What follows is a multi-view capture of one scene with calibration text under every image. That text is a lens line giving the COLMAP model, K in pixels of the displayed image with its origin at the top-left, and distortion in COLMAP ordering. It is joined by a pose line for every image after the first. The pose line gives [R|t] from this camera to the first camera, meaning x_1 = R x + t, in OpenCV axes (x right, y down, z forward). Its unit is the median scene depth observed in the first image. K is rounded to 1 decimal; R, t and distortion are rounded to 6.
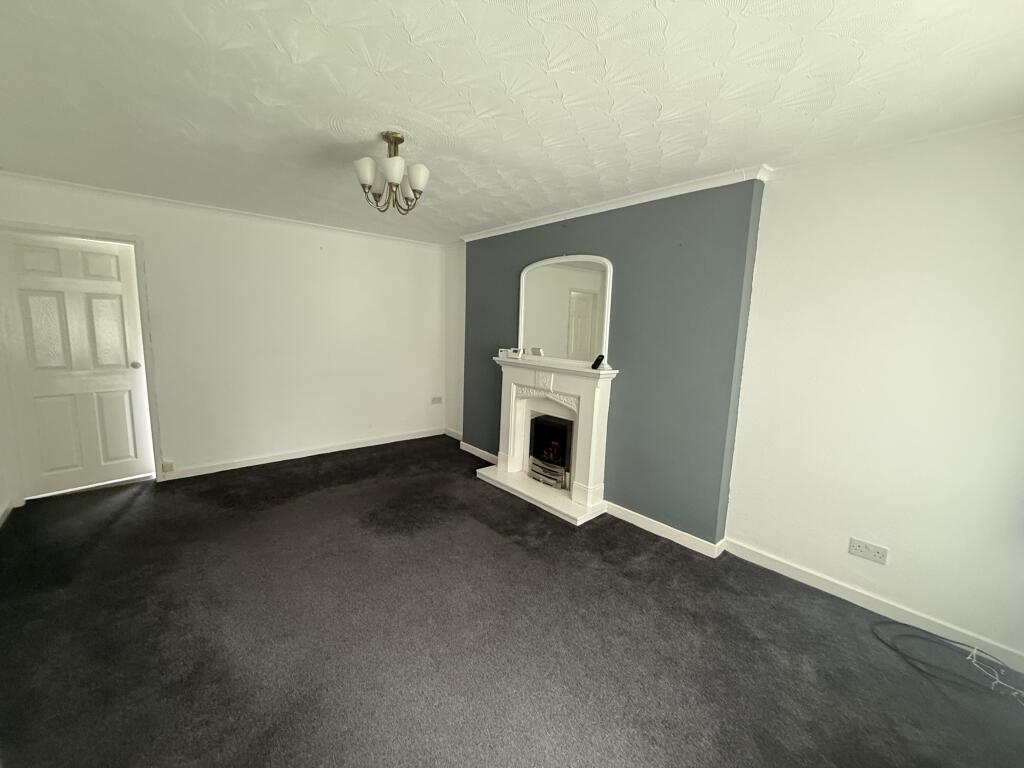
lens RADIAL K [[408.9, 0, 511.2], [0, 408.9, 382.8], [0, 0, 1]] dist [0.001582, -0.000001]
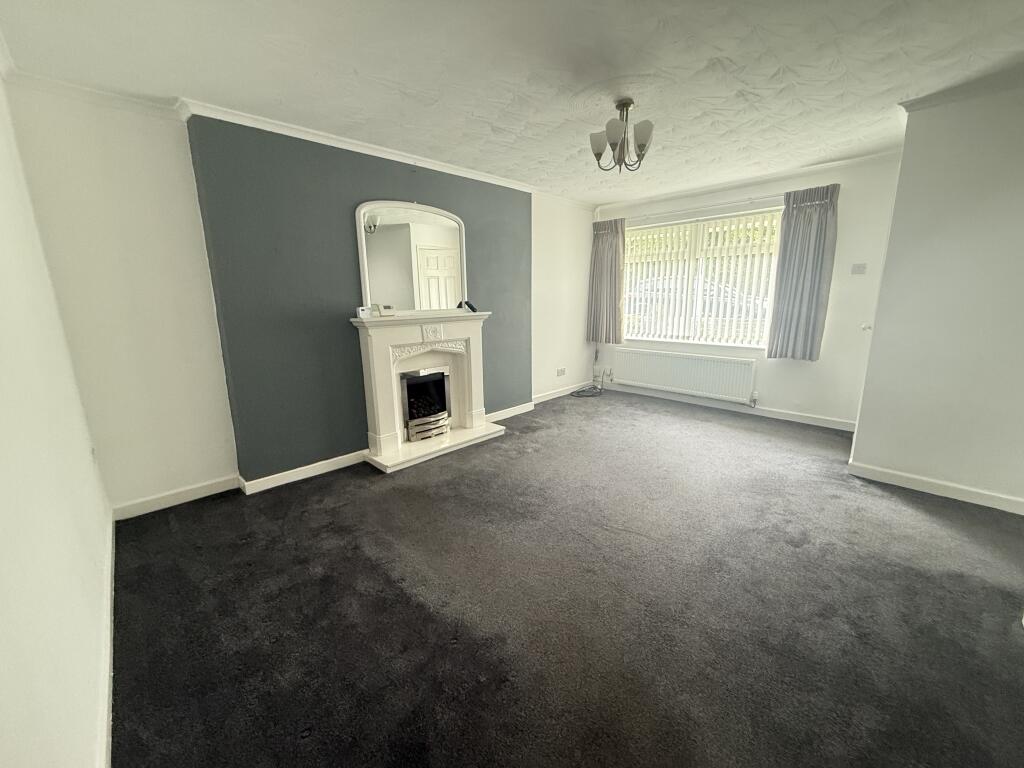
lens RADIAL K [[408.9, 0, 511.2], [0, 408.9, 382.8], [0, 0, 1]] dist [0.001582, -0.000001]
pose [[-0.055220, -0.238321, 0.969615, -0.913247], [0.155736, 0.957156, 0.244128, -0.101021], [-0.986254, 0.164485, -0.015739, 0.842985]]
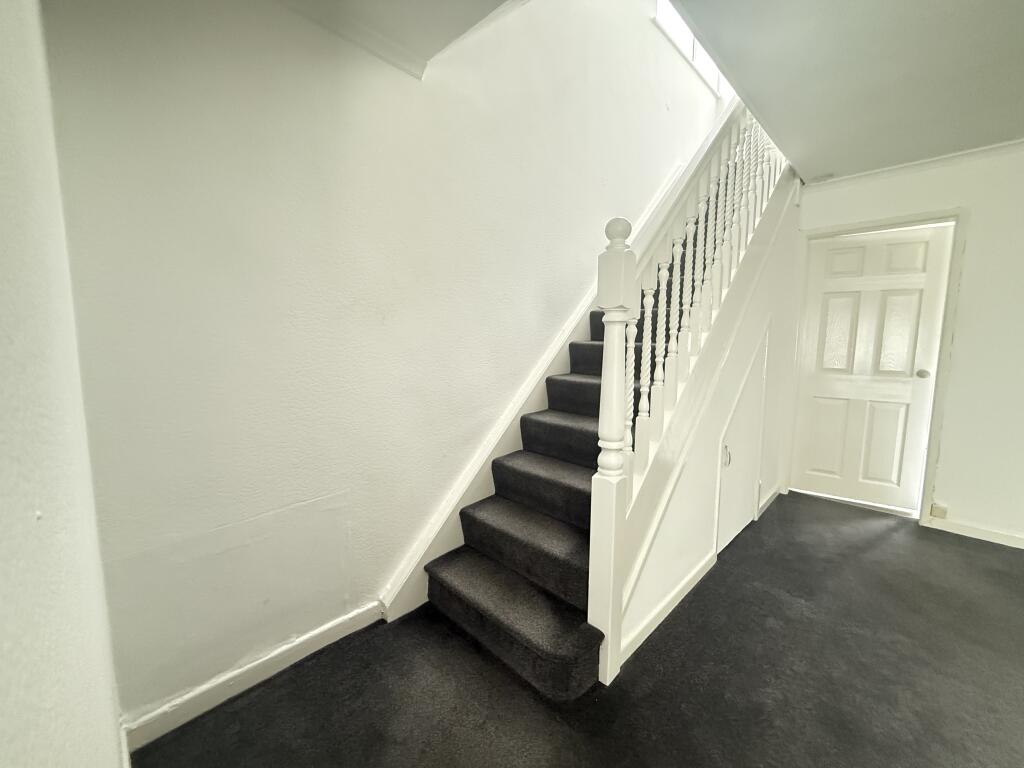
lens RADIAL K [[408.9, 0, 511.2], [0, 408.9, 382.8], [0, 0, 1]] dist [0.001582, -0.000001]
pose [[0.076867, 0.079327, -0.993881, -0.181965], [-0.145319, 0.987077, 0.067545, 0.038523], [0.986394, 0.139237, 0.087401, 0.136946]]
